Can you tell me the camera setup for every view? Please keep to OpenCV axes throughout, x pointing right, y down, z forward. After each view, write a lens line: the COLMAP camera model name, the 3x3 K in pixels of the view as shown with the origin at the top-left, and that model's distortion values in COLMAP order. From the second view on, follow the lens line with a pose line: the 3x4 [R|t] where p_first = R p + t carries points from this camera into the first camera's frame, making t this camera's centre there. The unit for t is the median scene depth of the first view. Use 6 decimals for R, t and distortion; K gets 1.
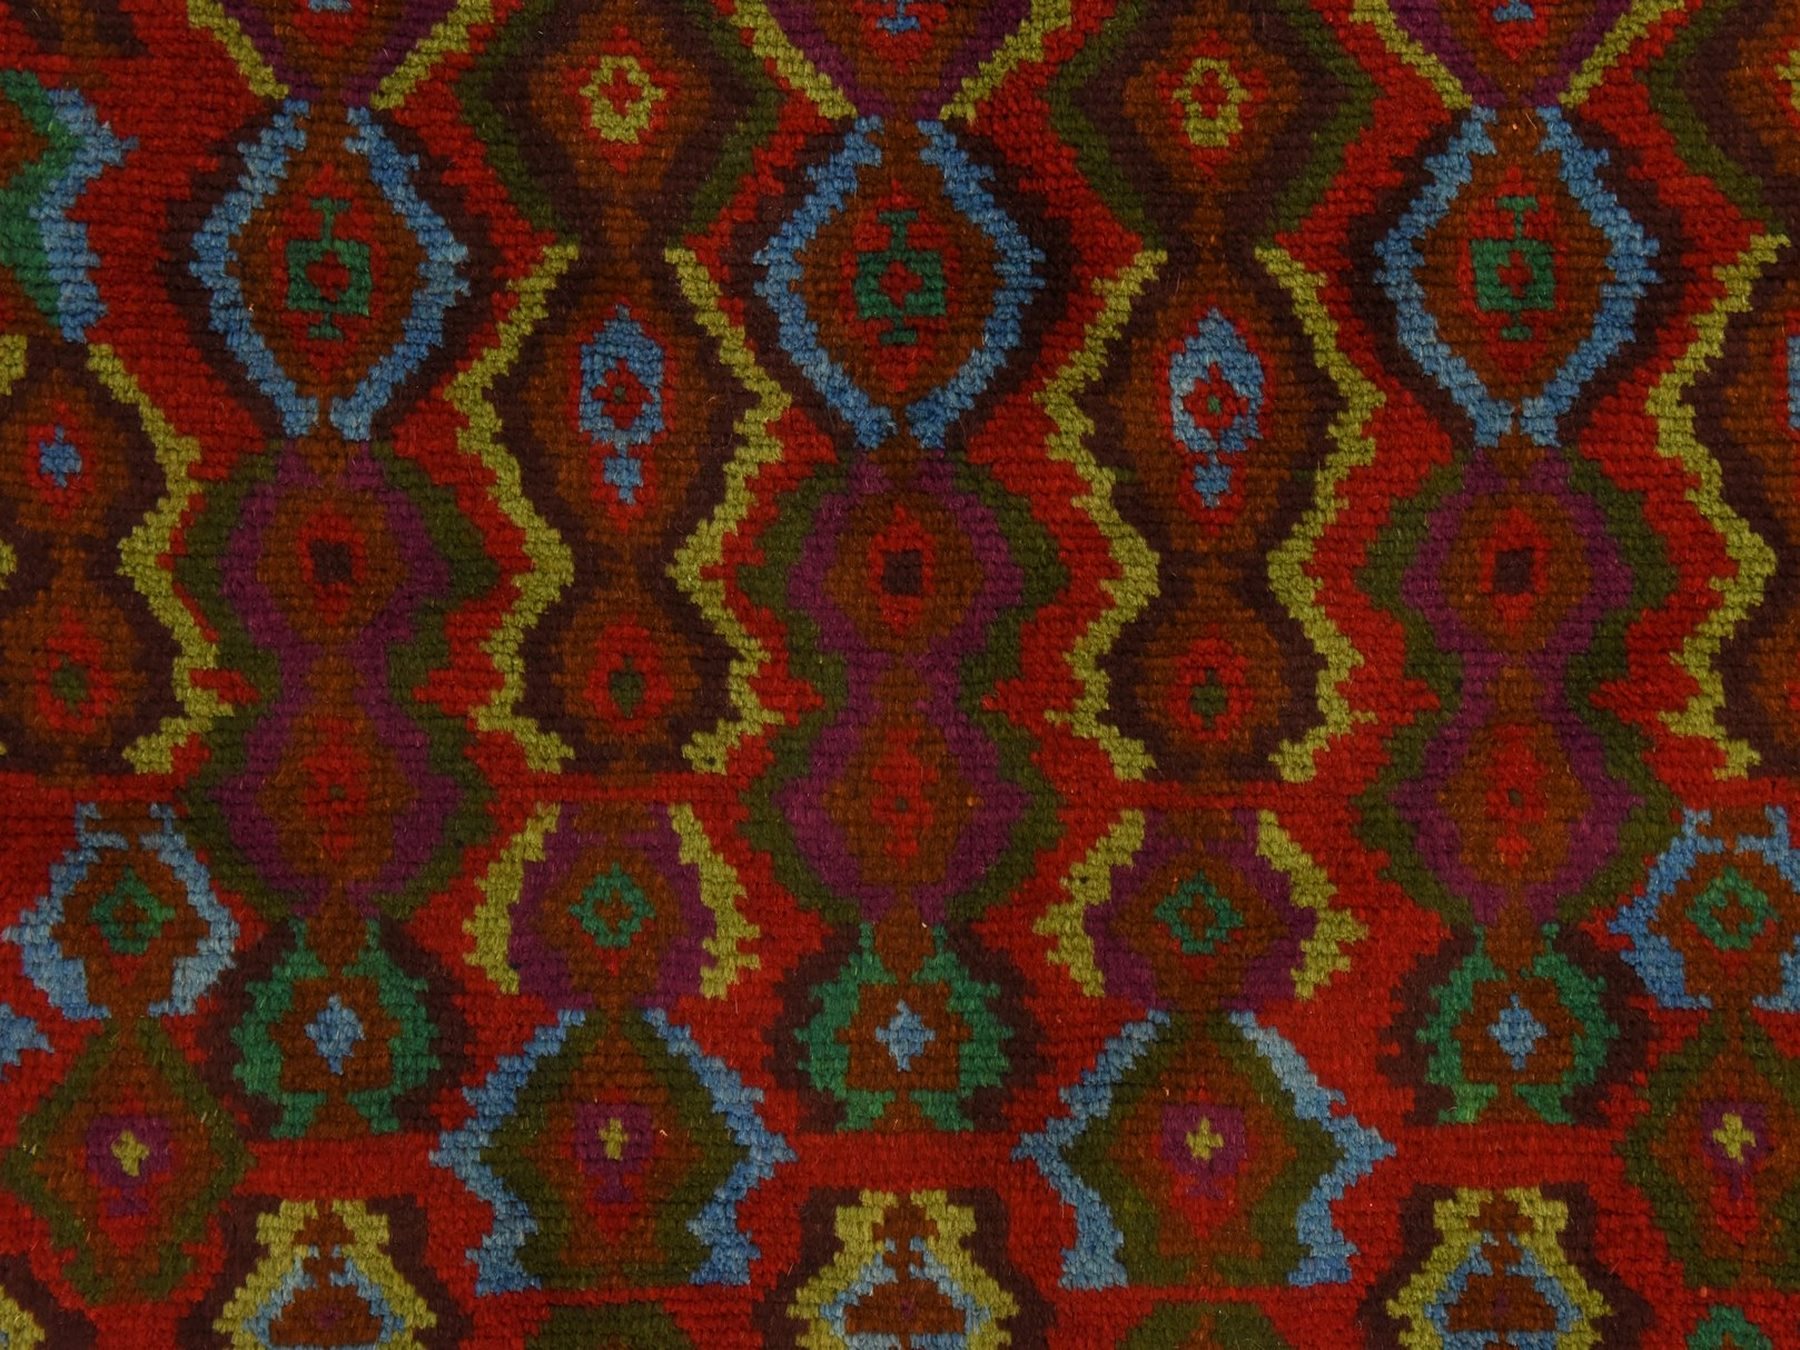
lens RADIAL K [[2514.7, 0, 900.0], [0, 2514.7, 675.0], [0, 0, 1]] dist [0.091095, 0.114134]
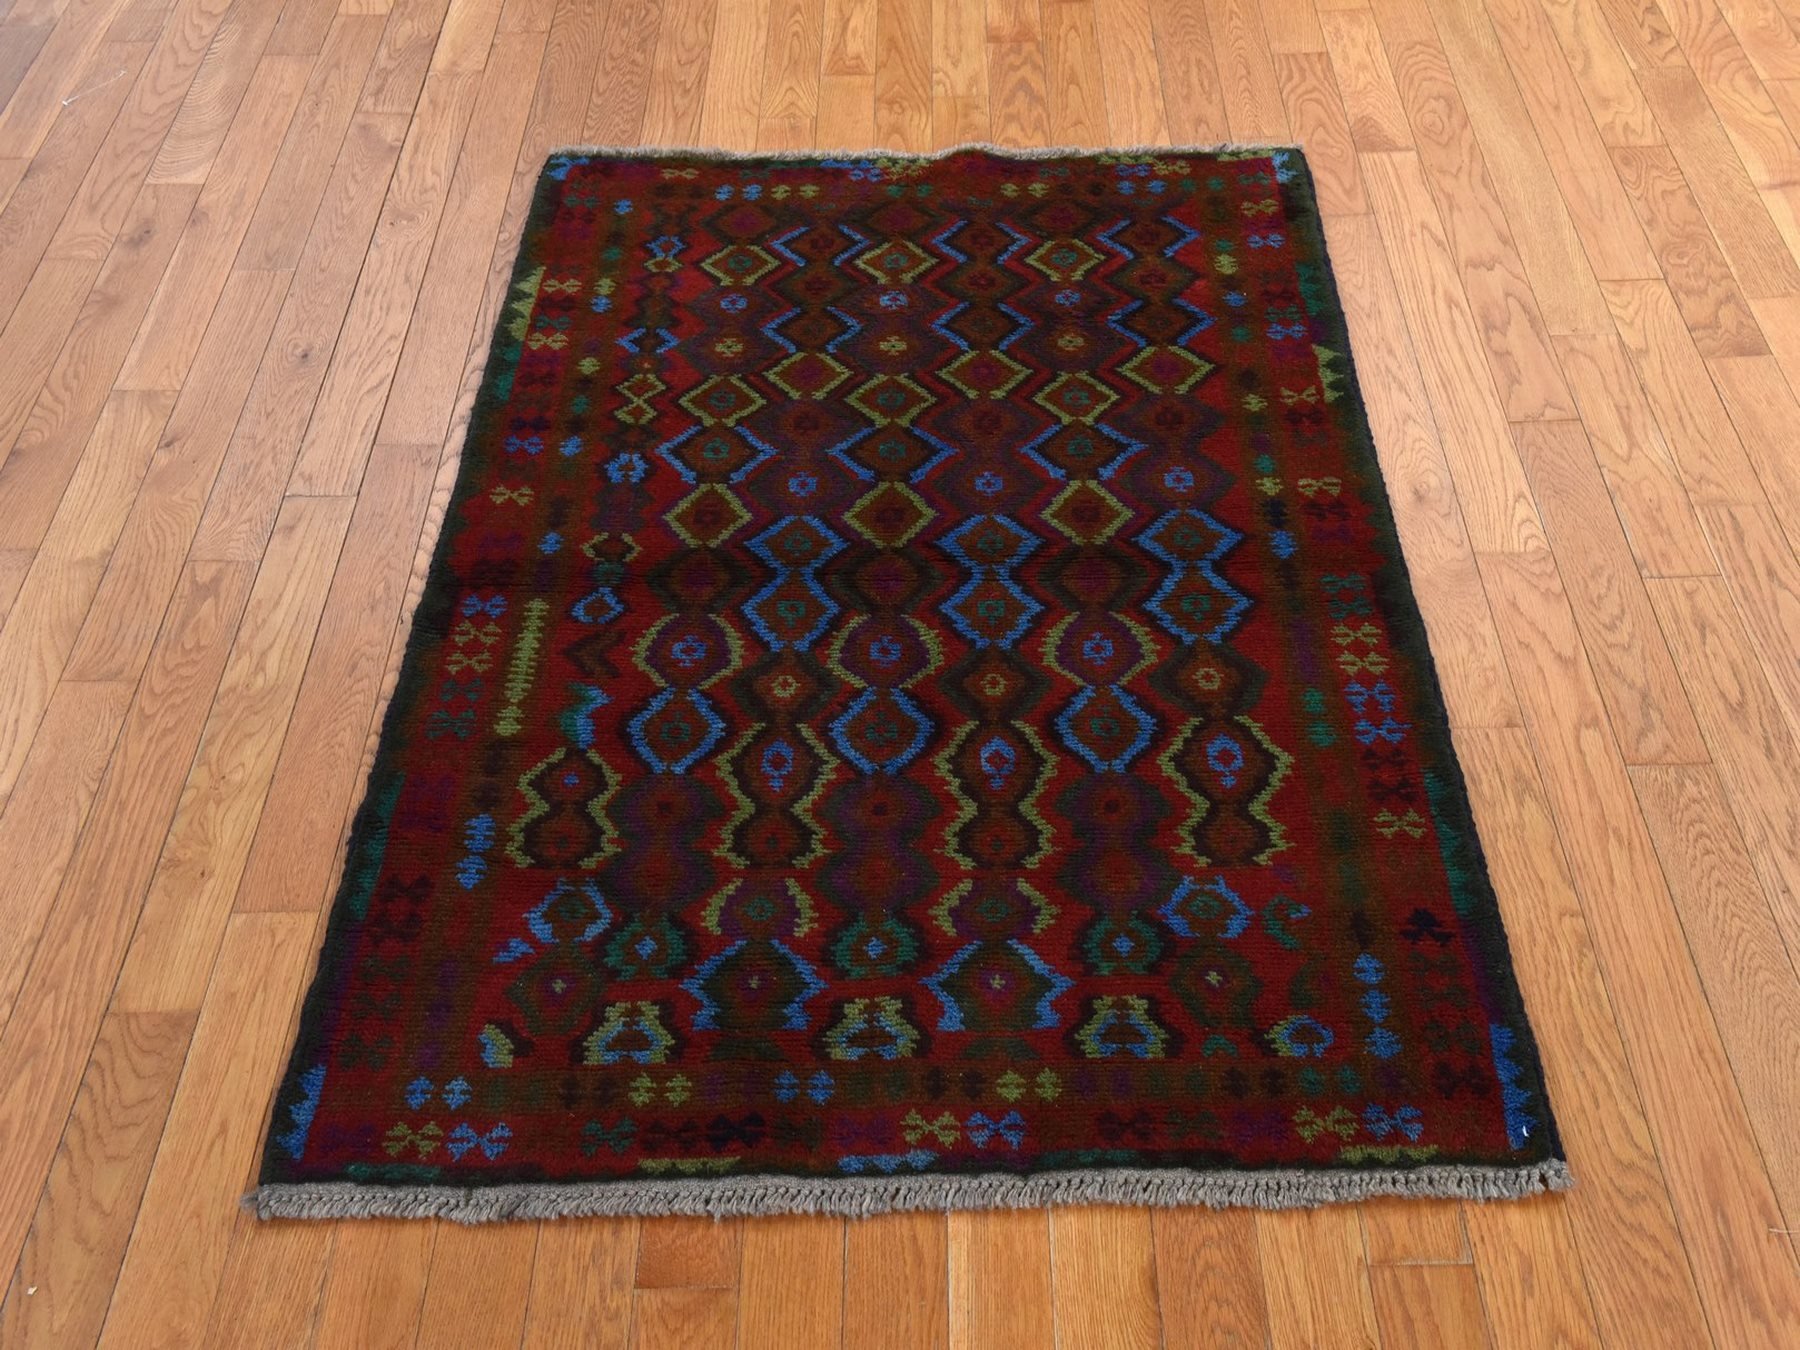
lens RADIAL K [[2082.4, 0, 900.0], [0, 2082.4, 675.0], [0, 0, 1]] dist [0.004322, 0.007043]
pose [[0.999106, -0.010903, -0.040843, 0.112490], [-0.022805, 0.674500, -0.737923, 1.467437], [0.035594, 0.738195, 0.673648, -0.566471]]
